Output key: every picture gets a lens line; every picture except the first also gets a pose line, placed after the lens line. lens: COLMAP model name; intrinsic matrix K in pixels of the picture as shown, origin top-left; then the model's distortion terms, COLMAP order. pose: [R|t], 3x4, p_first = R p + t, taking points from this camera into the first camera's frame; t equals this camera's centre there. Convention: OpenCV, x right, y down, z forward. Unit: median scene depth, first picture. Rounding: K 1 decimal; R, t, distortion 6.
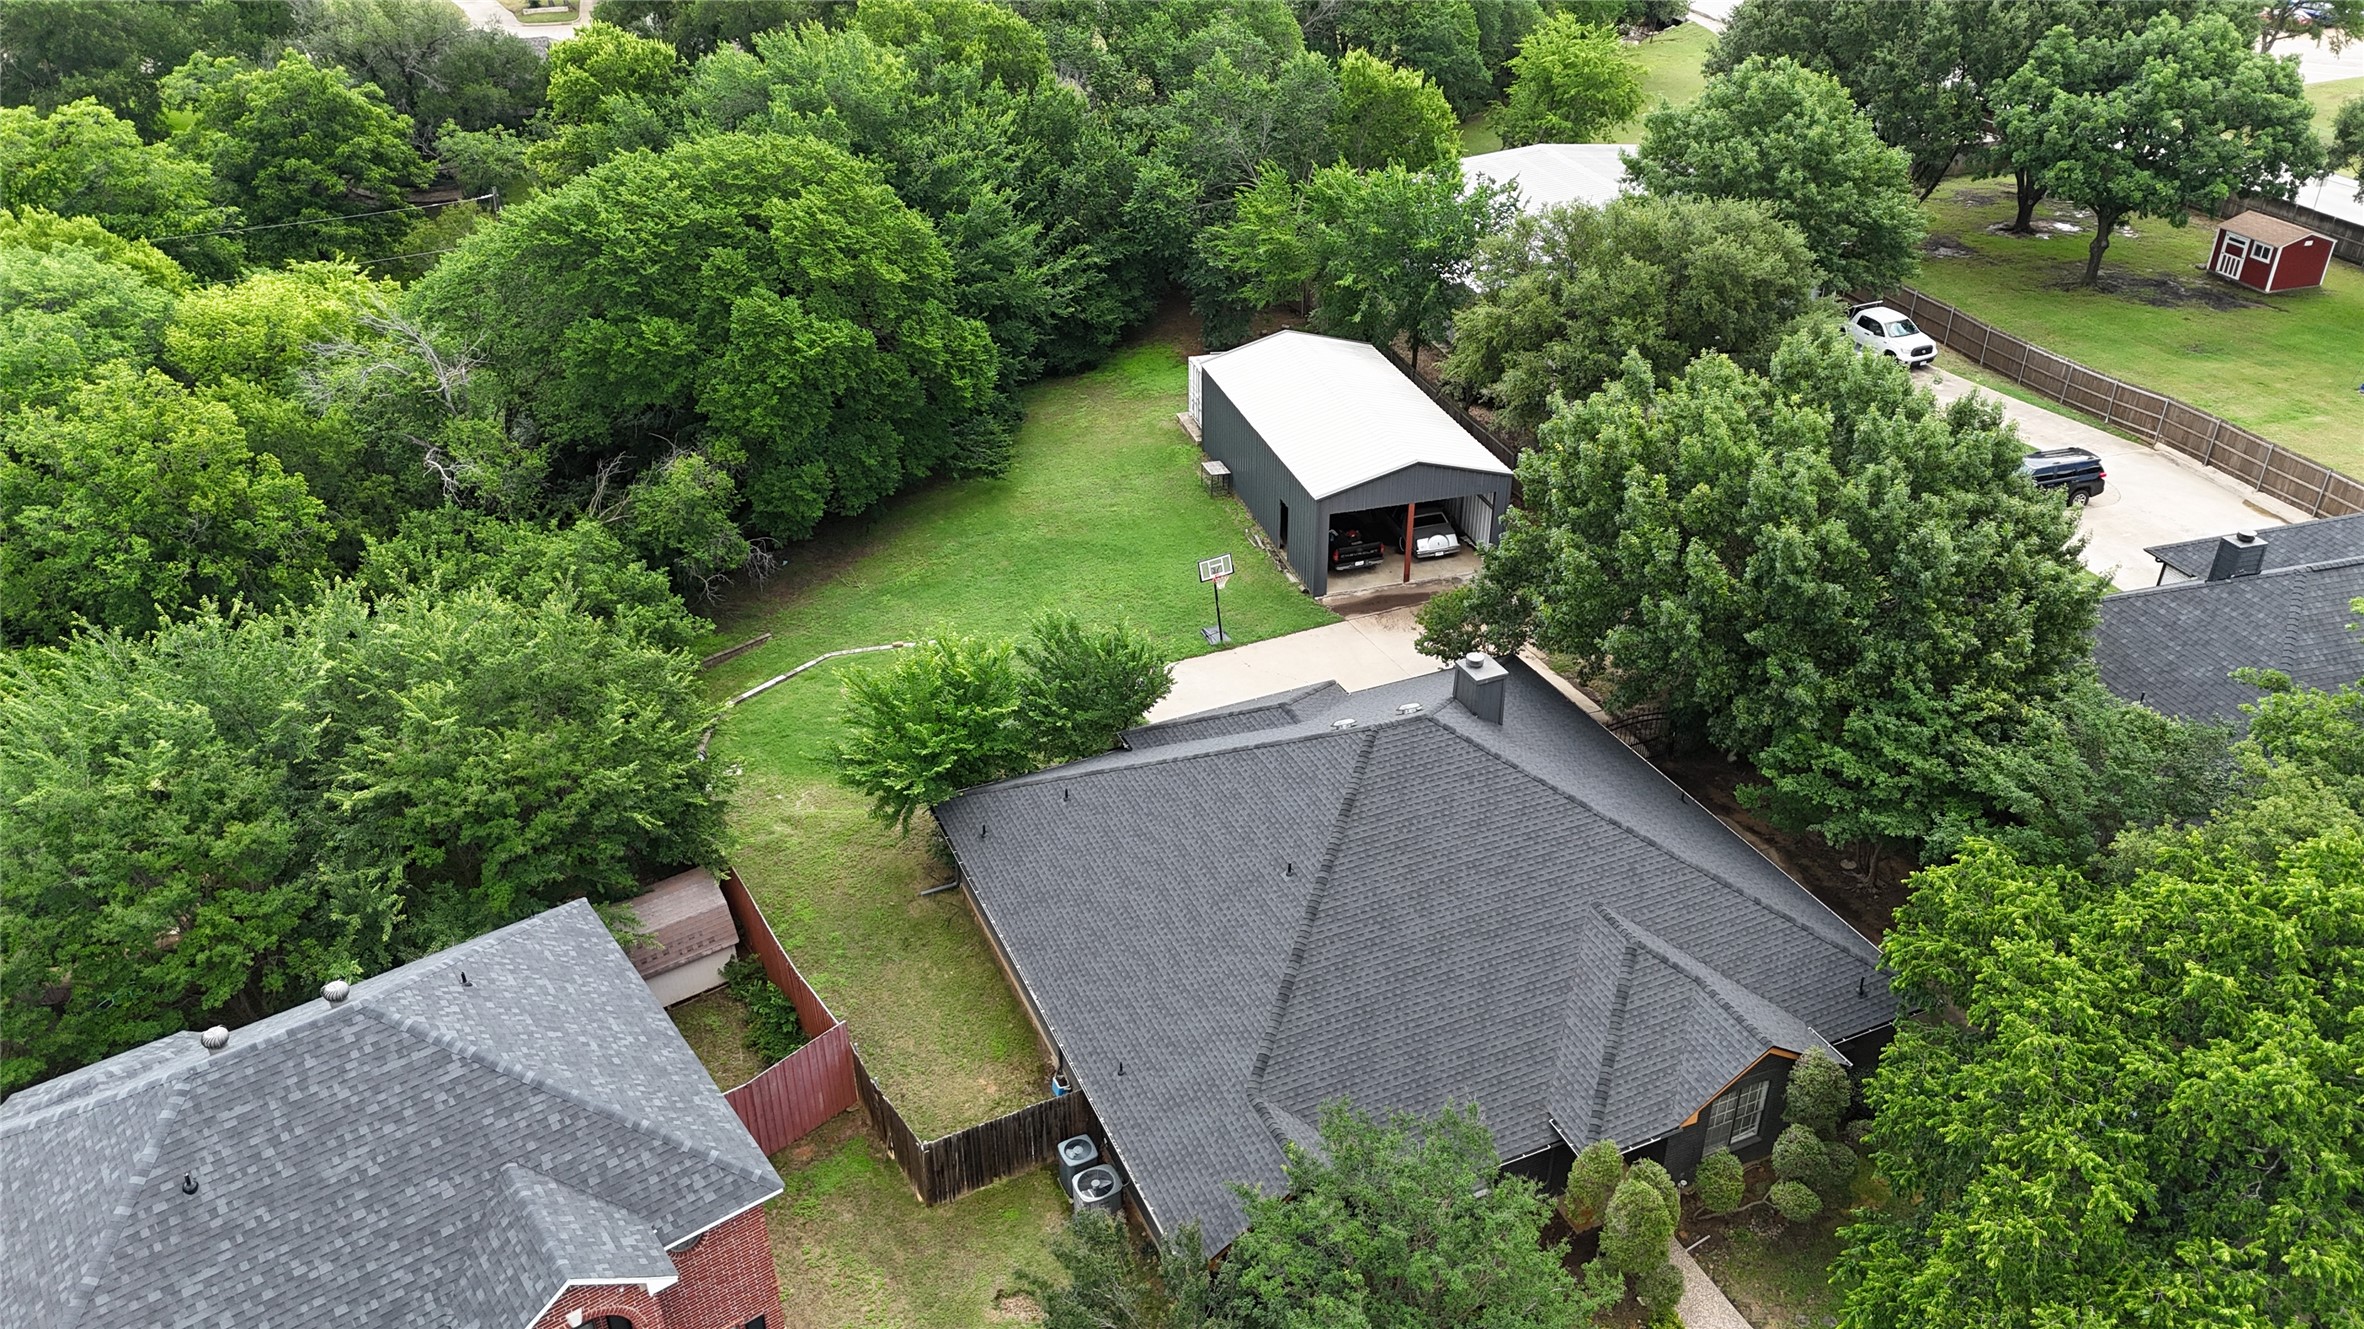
lens RADIAL K [[1715.6, 0, 1182.0], [0, 1715.6, 664.5], [0, 0, 1]] dist [0.012382, -0.002008]
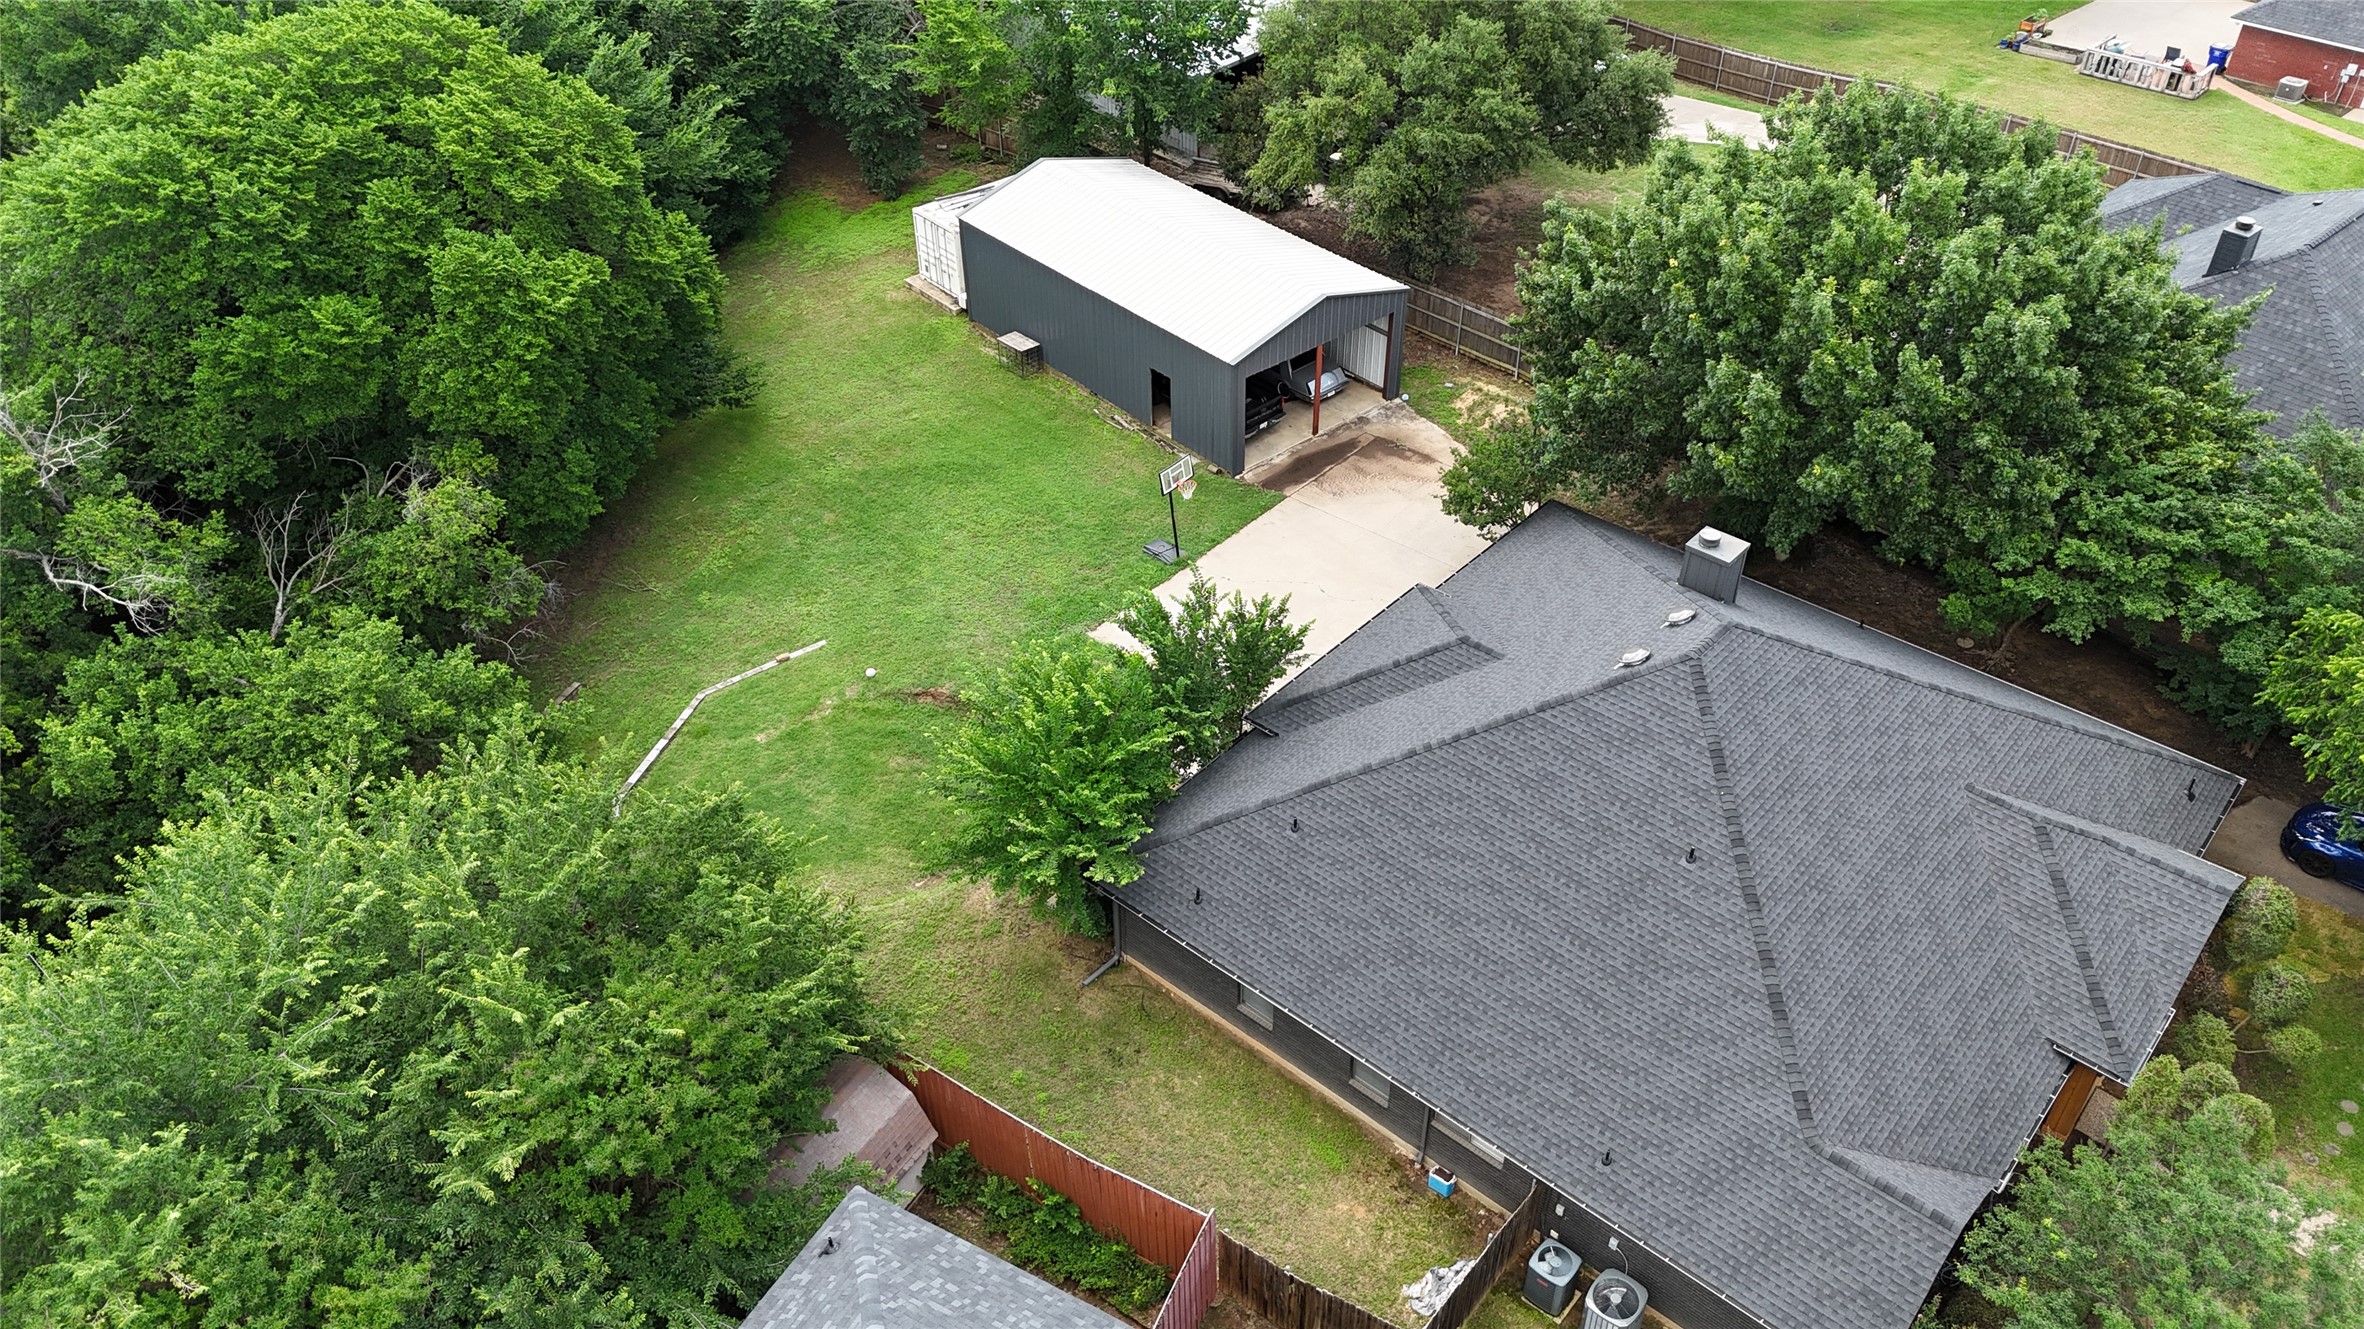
lens RADIAL K [[1715.6, 0, 1182.0], [0, 1715.6, 664.5], [0, 0, 1]] dist [0.012382, -0.002008]
pose [[0.910155, -0.260871, 0.321813, -0.249592], [0.216122, 0.961739, 0.168375, -0.099288], [-0.353424, -0.083696, 0.931711, 0.204365]]
